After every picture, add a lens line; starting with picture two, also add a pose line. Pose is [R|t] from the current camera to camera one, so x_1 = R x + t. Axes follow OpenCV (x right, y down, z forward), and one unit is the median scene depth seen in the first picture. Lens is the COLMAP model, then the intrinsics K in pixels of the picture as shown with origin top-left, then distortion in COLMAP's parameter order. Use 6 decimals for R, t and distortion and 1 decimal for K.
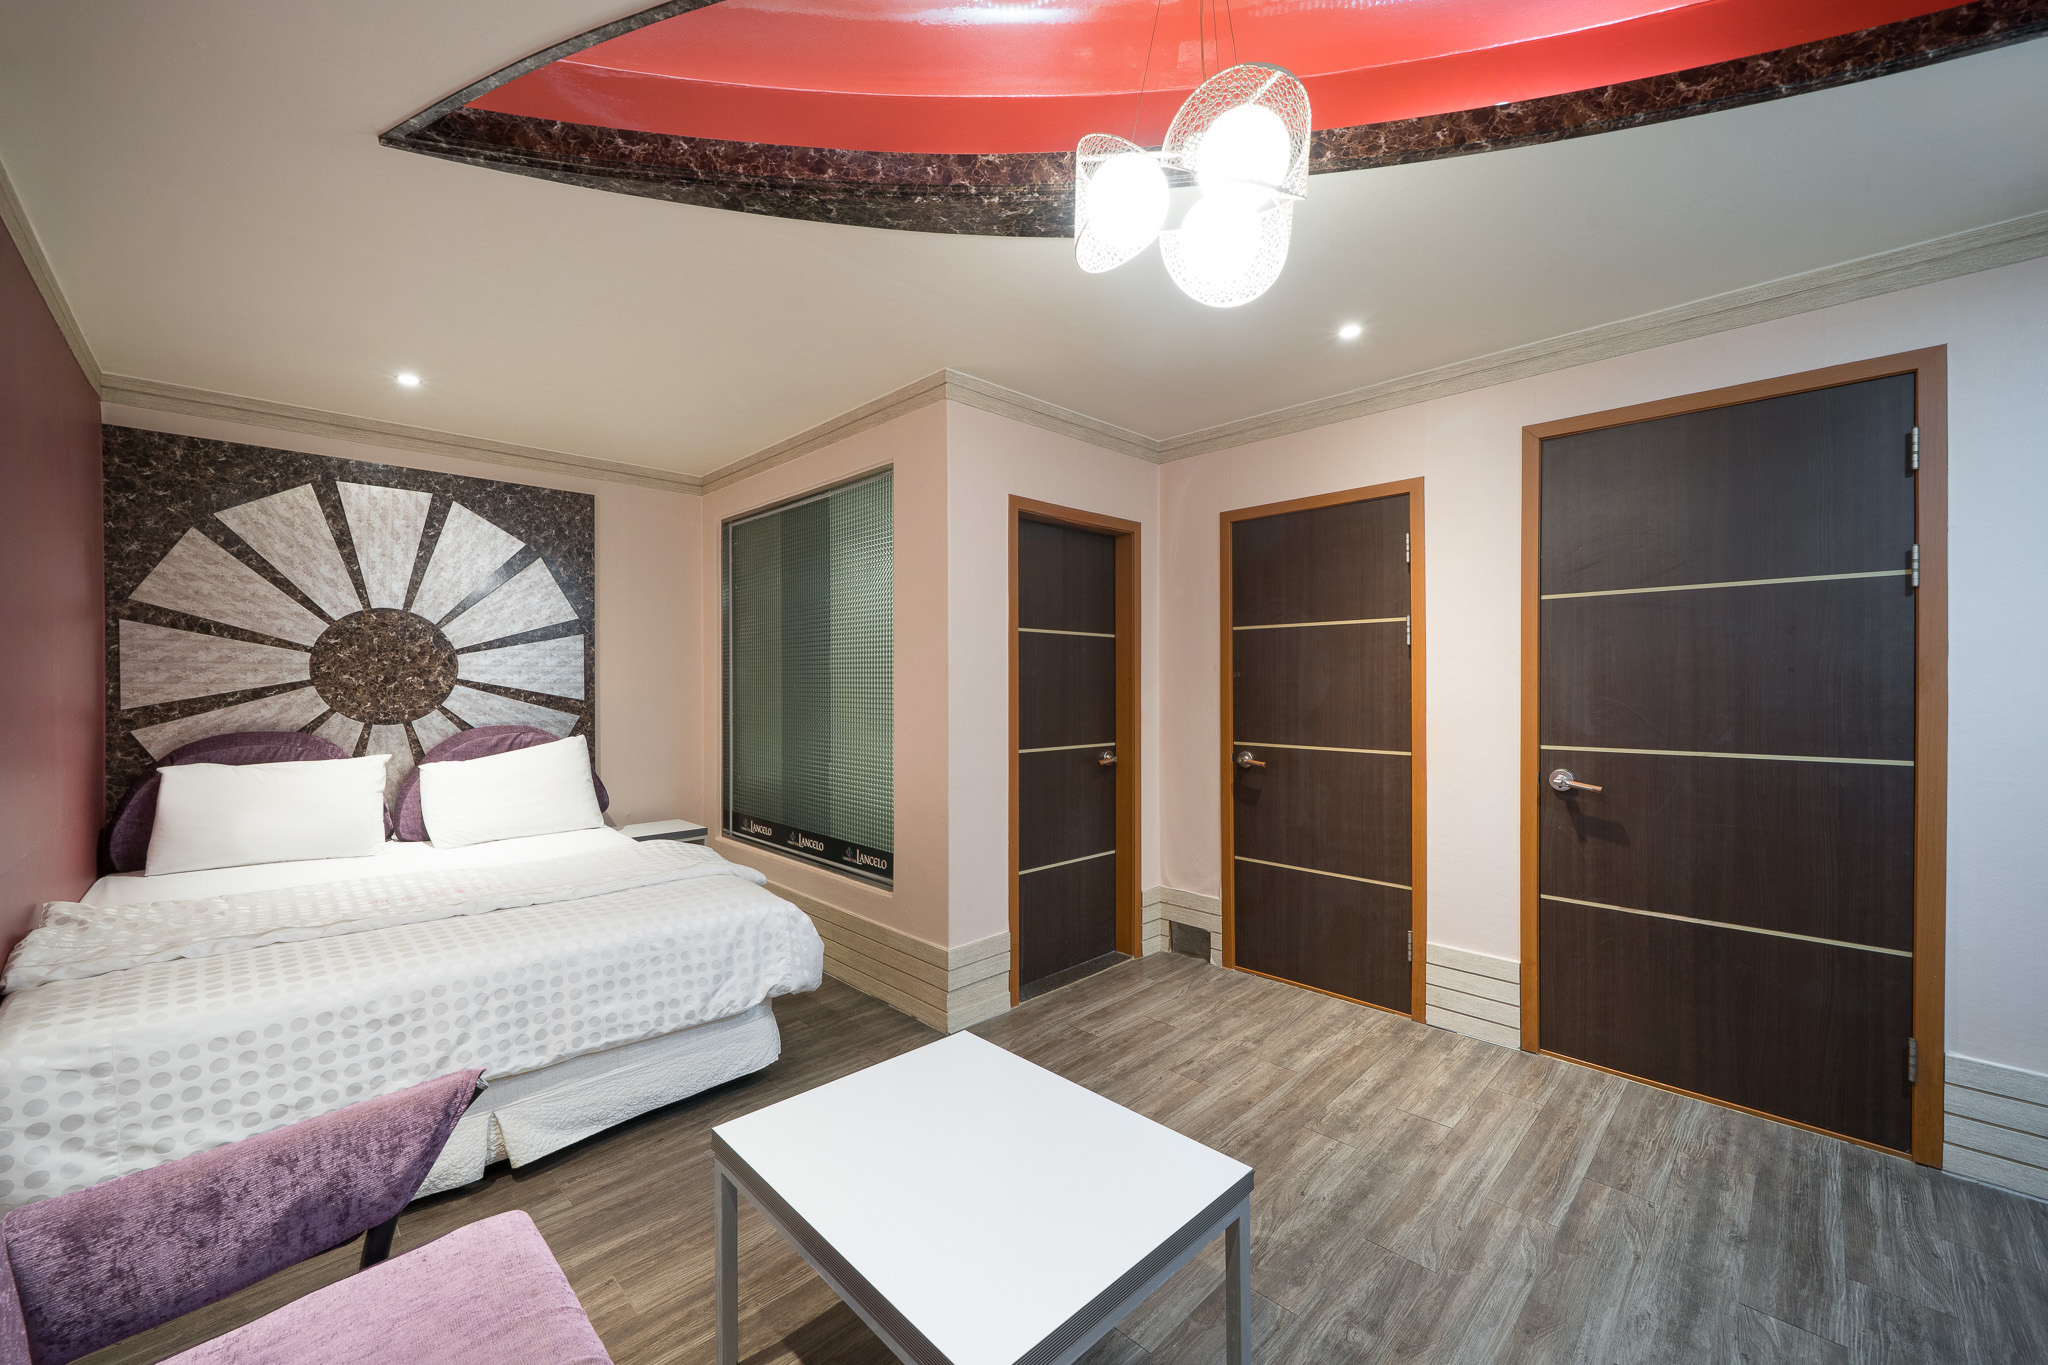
lens RADIAL K [[797.5, 0, 1020.4], [0, 797.5, 694.2], [0, 0, 1]] dist [-0.003183, -0.000065]
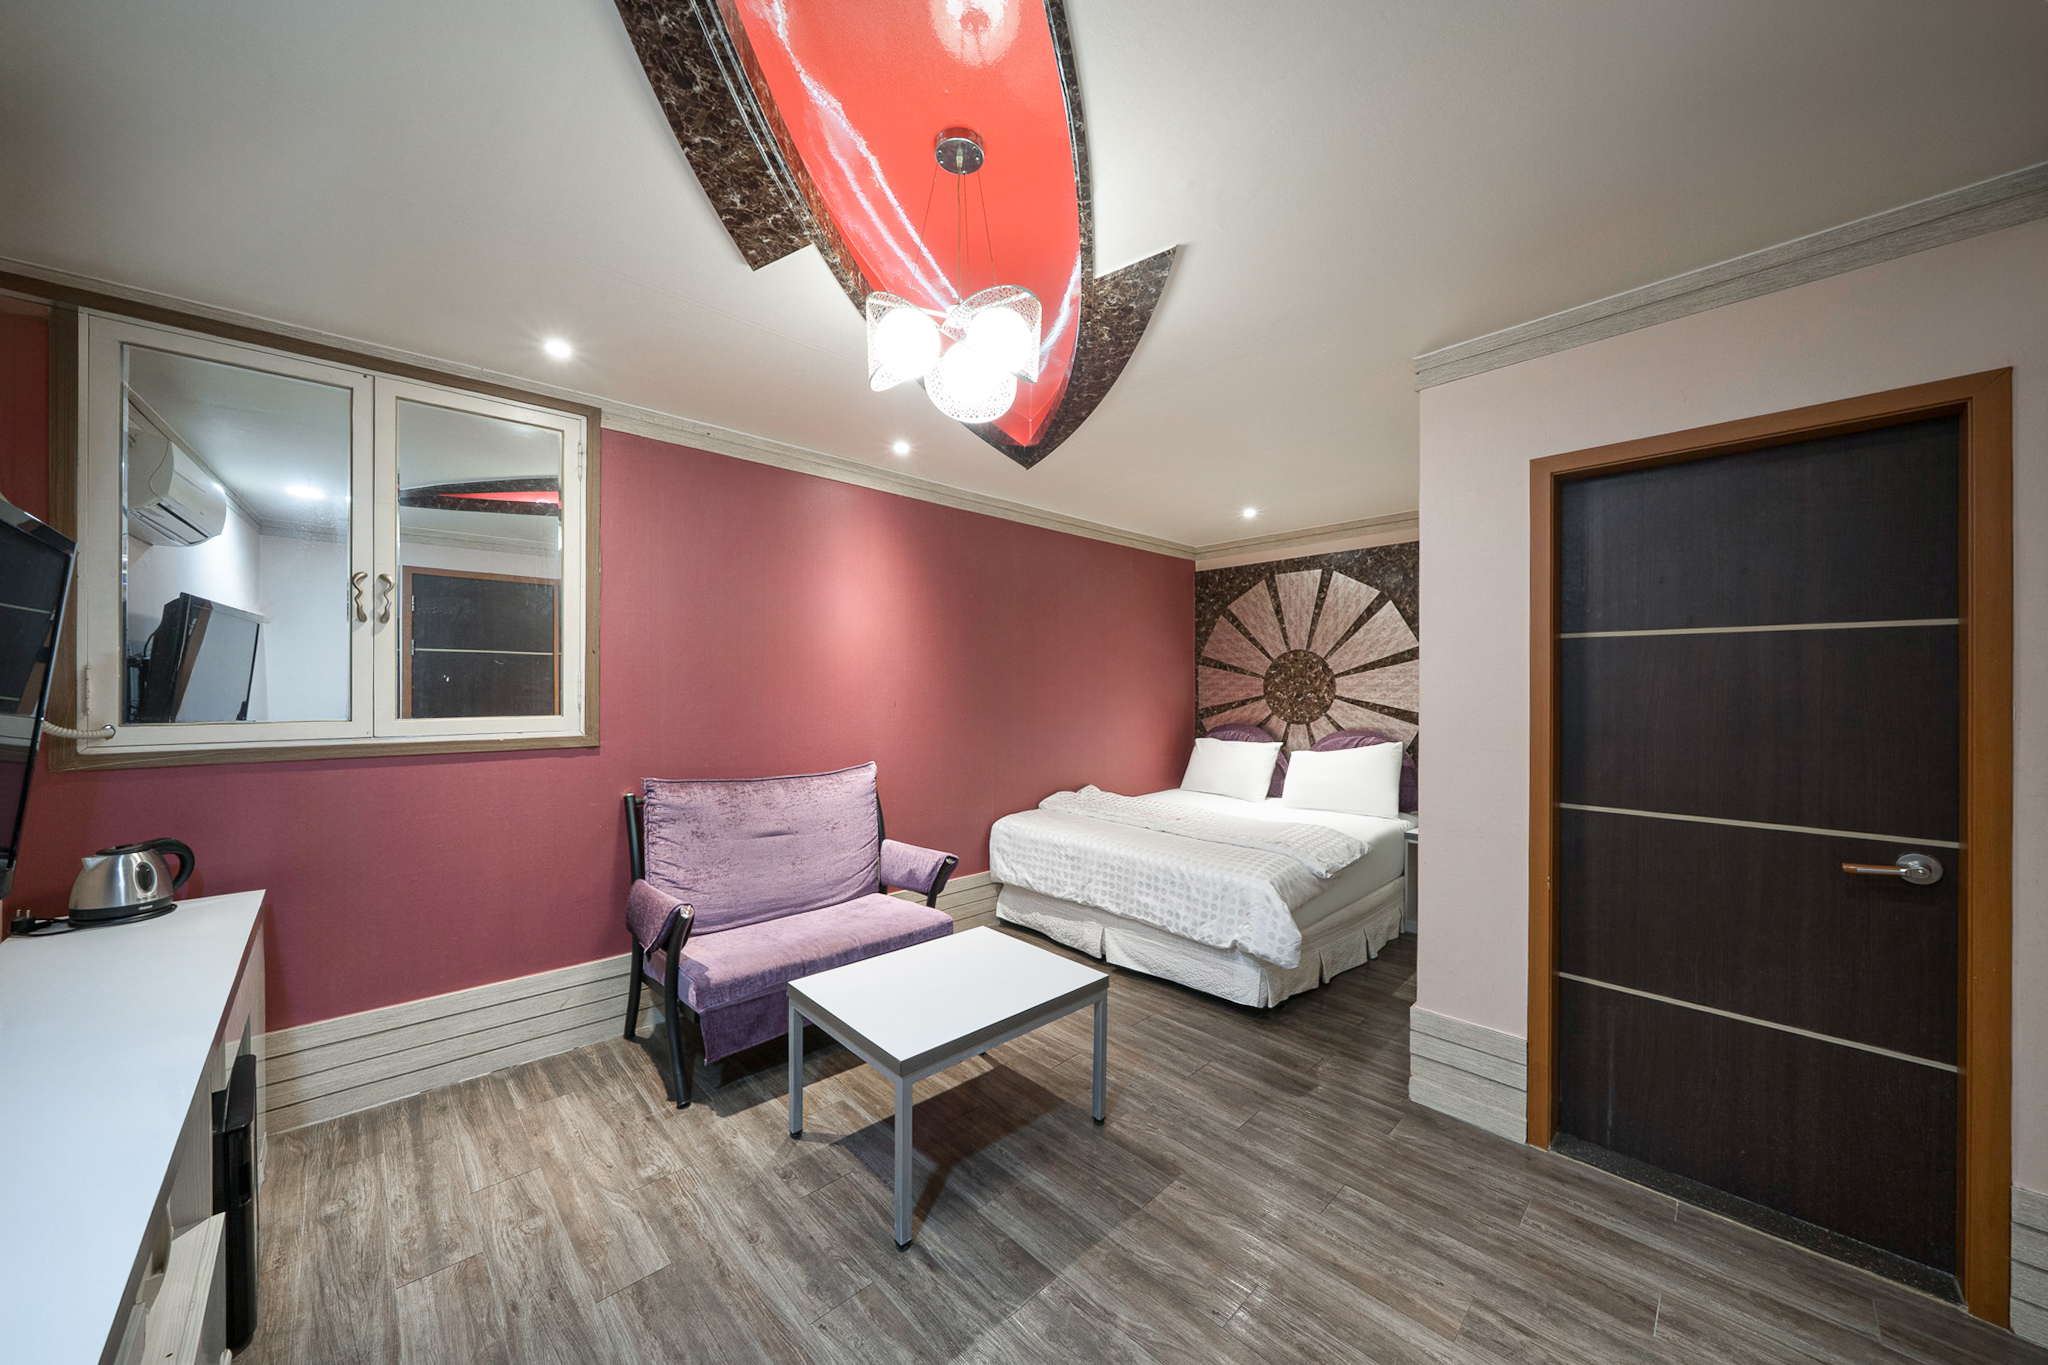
lens RADIAL K [[707.3, 0, 1014.7], [0, 707.3, 689.2], [0, 0, 1]] dist [-0.000986, -0.000124]
pose [[-0.017712, 0.002598, -0.999840, 0.628223], [-0.016785, 0.999855, 0.002896, -0.026137], [0.999702, 0.016834, -0.017666, 0.496140]]
